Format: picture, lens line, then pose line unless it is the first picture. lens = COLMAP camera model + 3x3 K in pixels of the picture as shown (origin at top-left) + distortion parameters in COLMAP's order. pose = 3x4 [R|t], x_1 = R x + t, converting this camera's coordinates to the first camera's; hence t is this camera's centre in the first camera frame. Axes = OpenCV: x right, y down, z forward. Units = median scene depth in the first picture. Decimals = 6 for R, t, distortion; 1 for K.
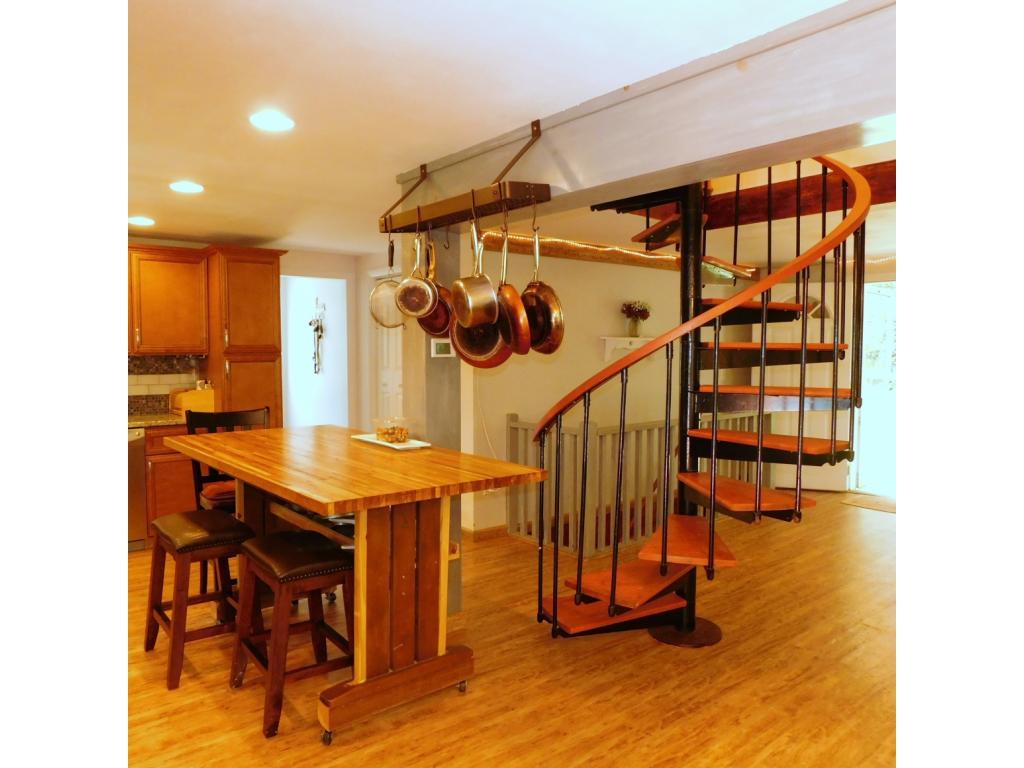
lens RADIAL K [[682.6, 0, 511.6], [0, 682.6, 383.4], [0, 0, 1]] dist [-0.033739, 0.012407]
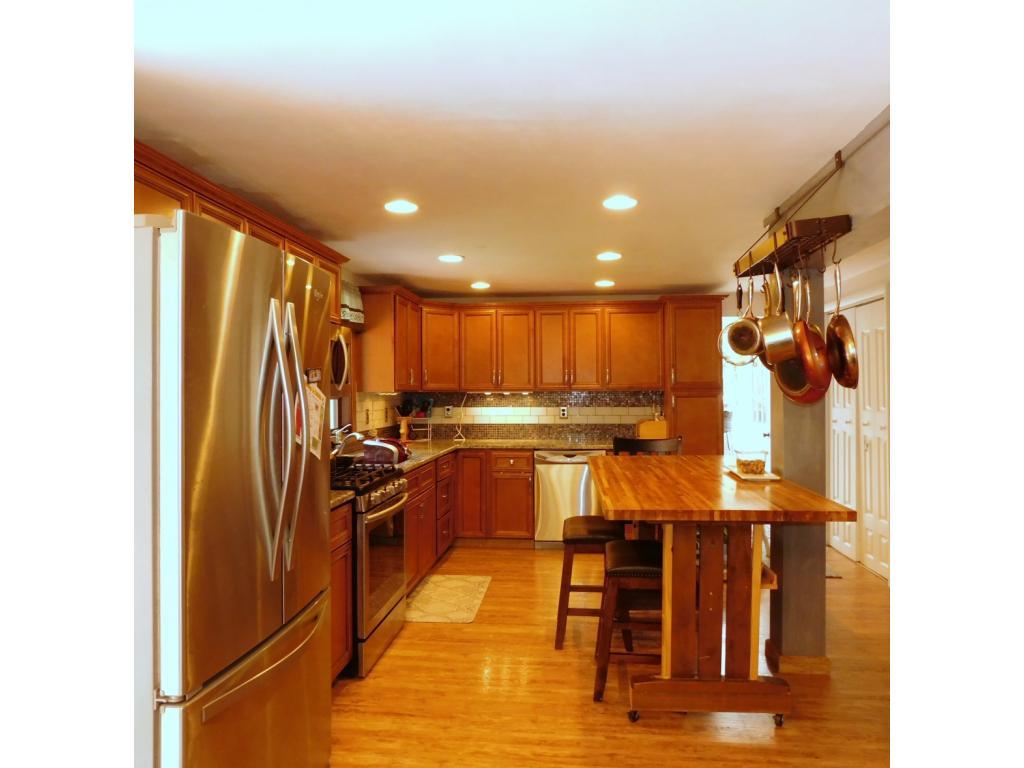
lens RADIAL K [[682.6, 0, 512.3], [0, 682.6, 383.7], [0, 0, 1]] dist [-0.033739, 0.012407]
pose [[0.710808, -0.008048, -0.703340, 0.351337], [-0.029588, 0.998707, -0.041329, 0.002965], [0.702764, 0.050187, 0.709651, -0.008589]]
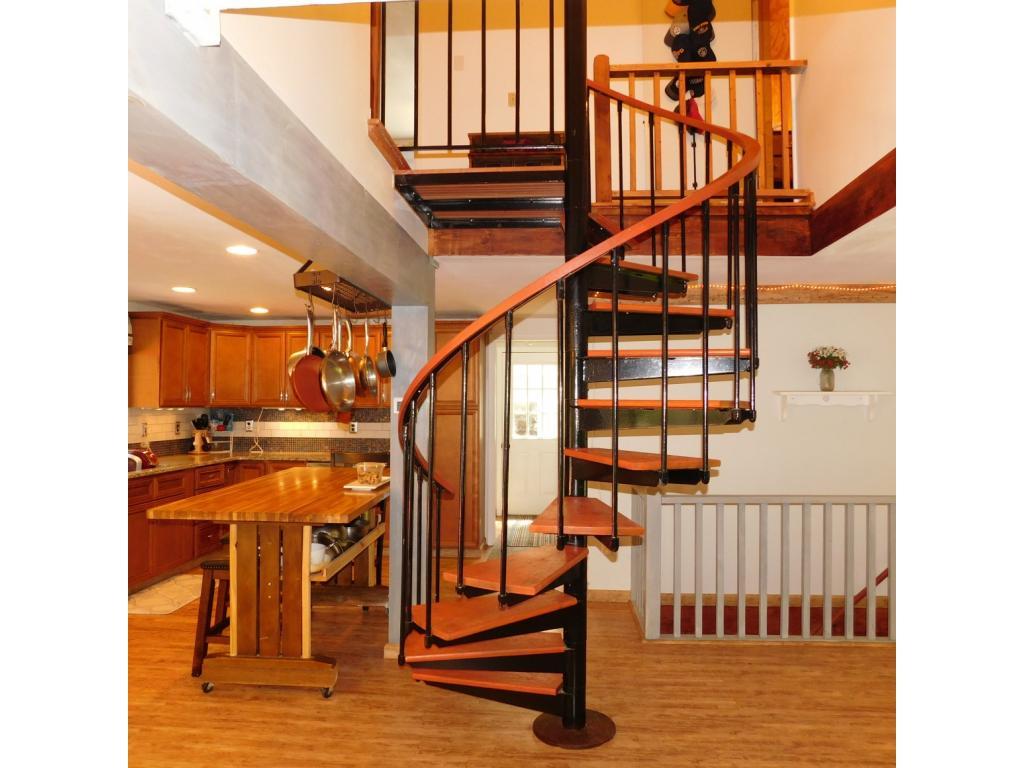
lens RADIAL K [[682.6, 0, 492.3], [0, 682.6, 382.7], [0, 0, 1]] dist [-0.033739, 0.012407]
pose [[0.720958, -0.016445, -0.692783, 0.954732], [-0.037576, 0.997320, -0.062778, -0.026783], [0.691959, 0.071292, 0.718408, 0.317508]]
